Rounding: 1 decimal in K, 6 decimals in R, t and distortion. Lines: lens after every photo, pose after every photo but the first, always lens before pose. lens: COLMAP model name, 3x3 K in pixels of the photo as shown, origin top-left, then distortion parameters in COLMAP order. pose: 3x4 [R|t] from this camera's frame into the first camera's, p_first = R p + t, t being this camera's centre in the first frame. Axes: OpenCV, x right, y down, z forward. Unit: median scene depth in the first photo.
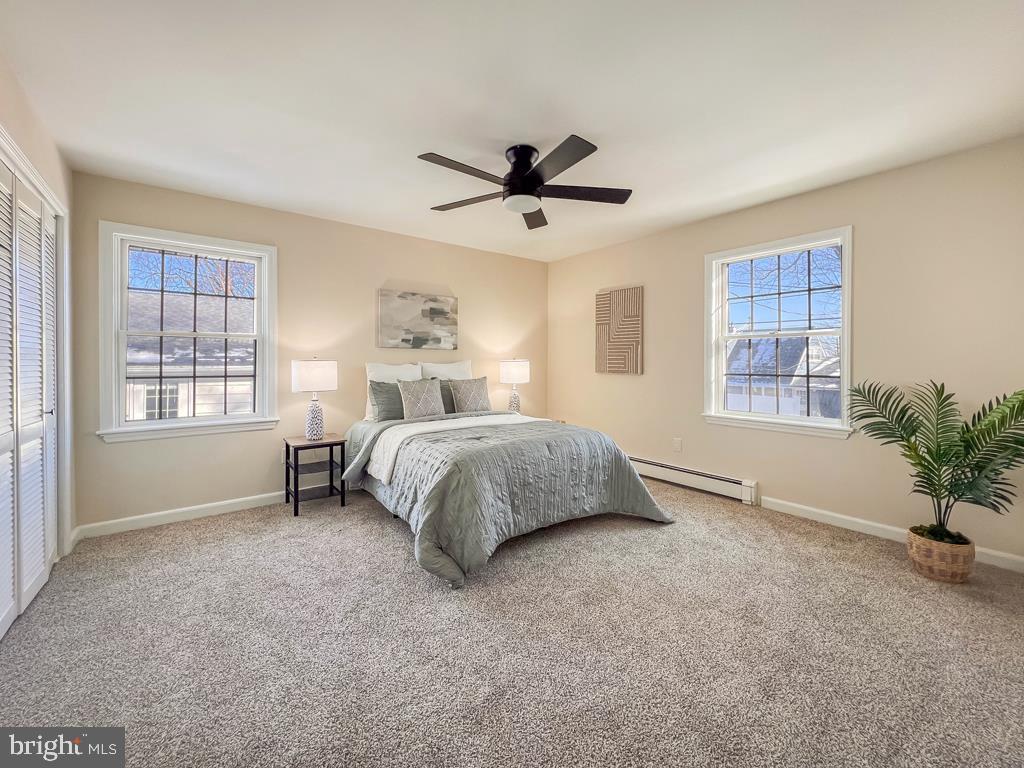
lens RADIAL K [[418.5, 0, 504.6], [0, 418.5, 364.8], [0, 0, 1]] dist [0.000048, -0.000071]
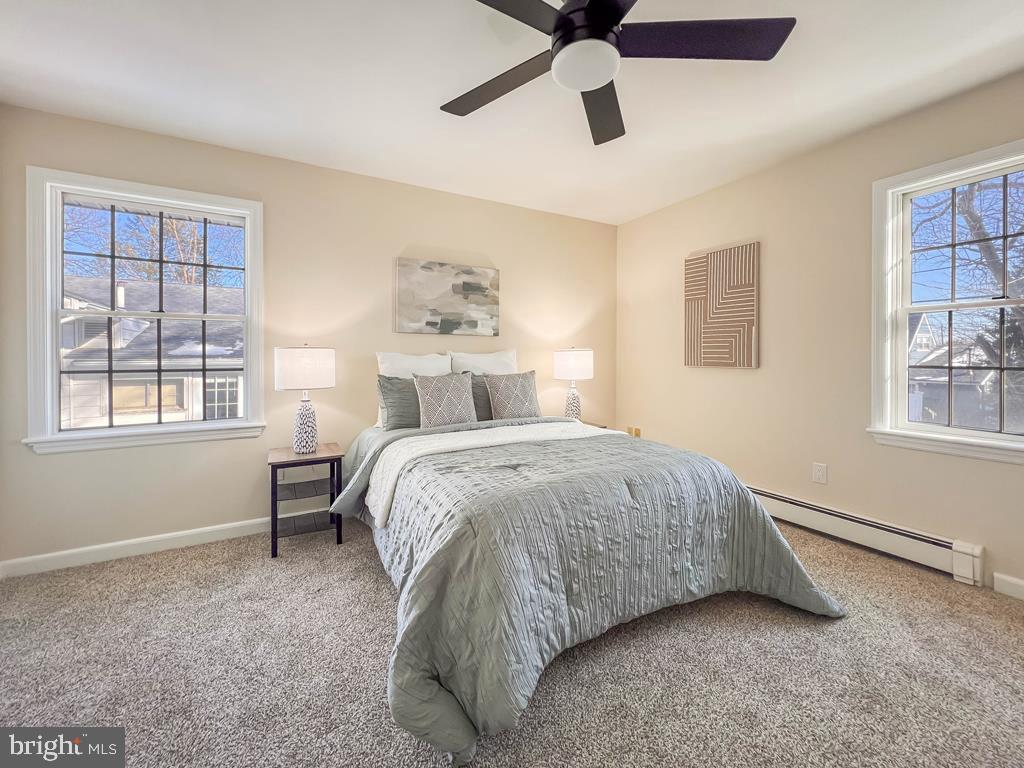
lens RADIAL K [[418.5, 0, 504.6], [0, 418.5, 364.8], [0, 0, 1]] dist [0.000048, -0.000071]
pose [[0.990197, 0.000738, -0.139678, 0.009556], [0.000912, 0.999931, 0.011750, 0.012380], [0.139676, -0.011762, 0.990127, 0.331915]]
